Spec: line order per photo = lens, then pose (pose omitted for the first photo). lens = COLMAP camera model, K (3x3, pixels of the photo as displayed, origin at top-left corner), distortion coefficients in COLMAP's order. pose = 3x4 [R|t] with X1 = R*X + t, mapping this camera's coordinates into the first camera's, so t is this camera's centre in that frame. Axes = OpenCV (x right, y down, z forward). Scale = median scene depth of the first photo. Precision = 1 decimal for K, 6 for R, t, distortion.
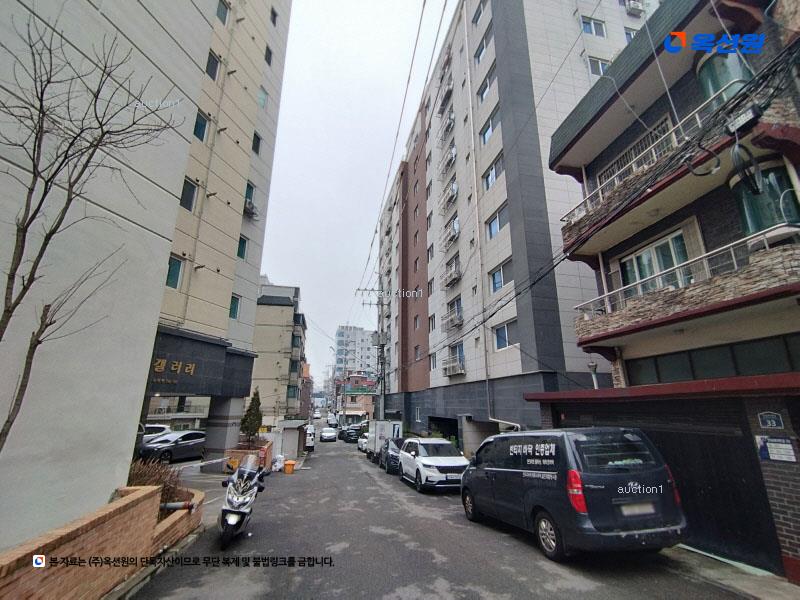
lens RADIAL K [[359.9, 0, 398.3], [0, 359.9, 301.7], [0, 0, 1]] dist [-0.000964, 0.000319]
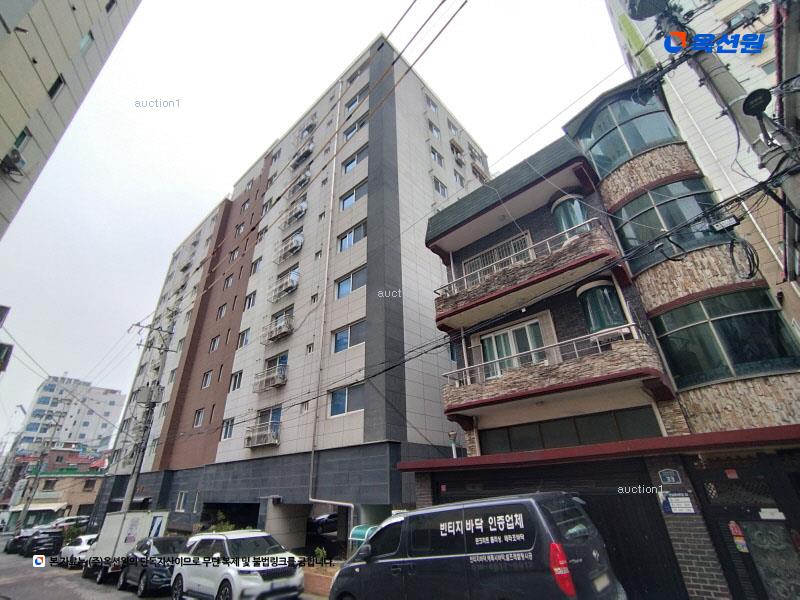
lens RADIAL K [[359.9, 0, 398.3], [0, 359.9, 301.7], [0, 0, 1]] dist [-0.000964, 0.000319]
pose [[0.818344, 0.239926, 0.522254, -0.188242], [-0.131691, 0.962798, -0.235960, 0.069796], [-0.559438, 0.124320, 0.819496, 0.186159]]
